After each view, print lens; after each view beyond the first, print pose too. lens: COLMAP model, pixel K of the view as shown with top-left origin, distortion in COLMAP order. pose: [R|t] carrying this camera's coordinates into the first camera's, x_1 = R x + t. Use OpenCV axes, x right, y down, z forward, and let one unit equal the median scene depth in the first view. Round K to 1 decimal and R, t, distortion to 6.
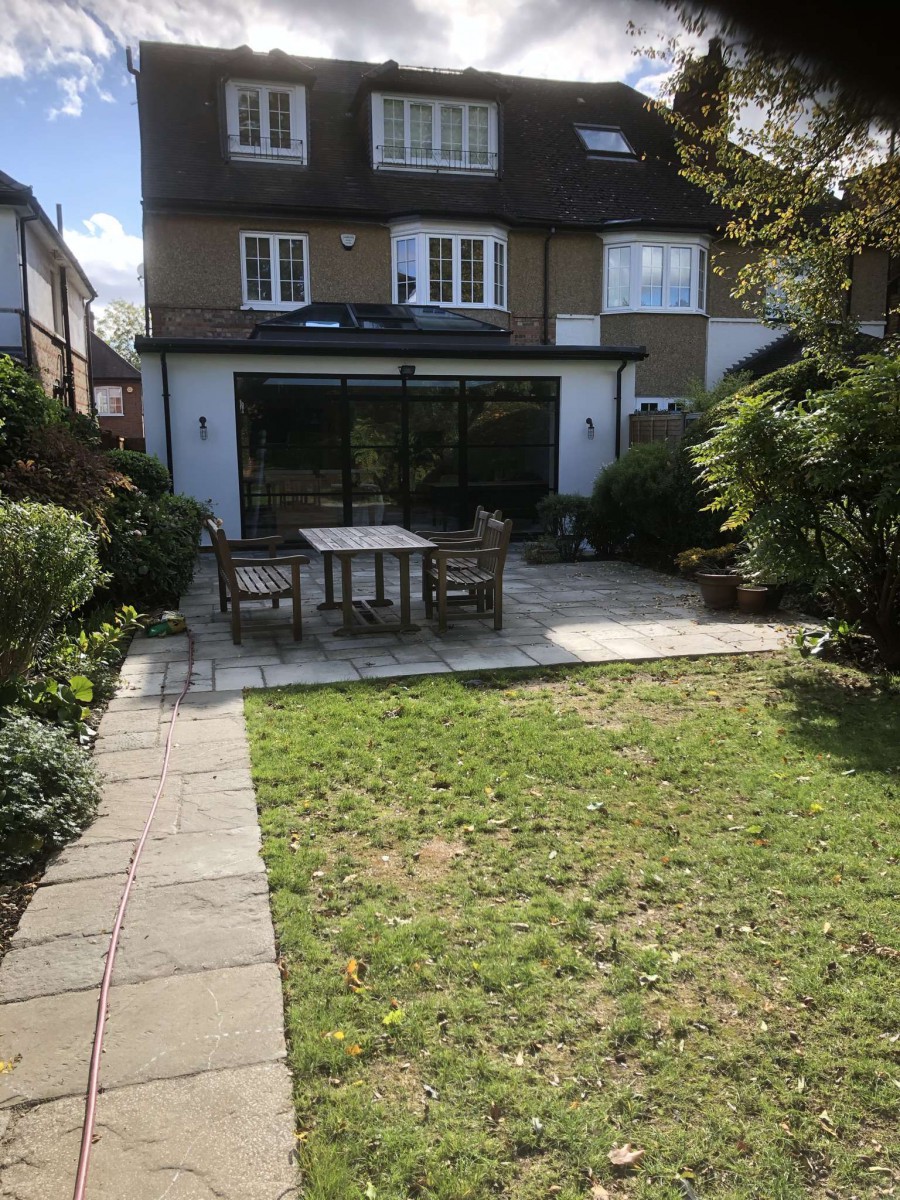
lens RADIAL K [[973.9, 0, 450.8], [0, 973.9, 603.5], [0, 0, 1]] dist [-0.052065, -0.005551]
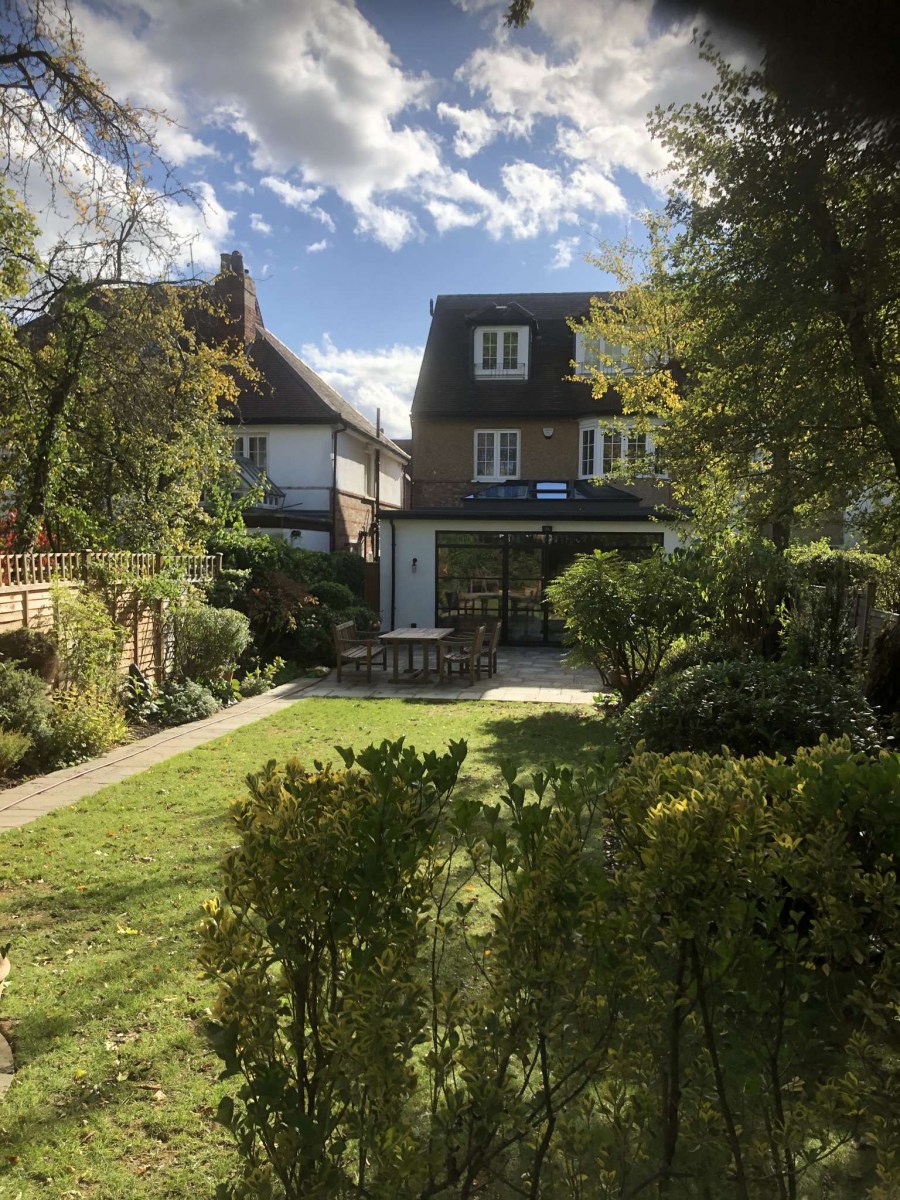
lens RADIAL K [[973.9, 0, 451.4], [0, 973.9, 599.8], [0, 0, 1]] dist [-0.052065, -0.005551]
pose [[0.919063, 0.027826, -0.393128, 0.335067], [-0.074542, 0.991773, -0.104068, 0.028108], [0.386998, 0.124950, 0.913576, -0.332510]]
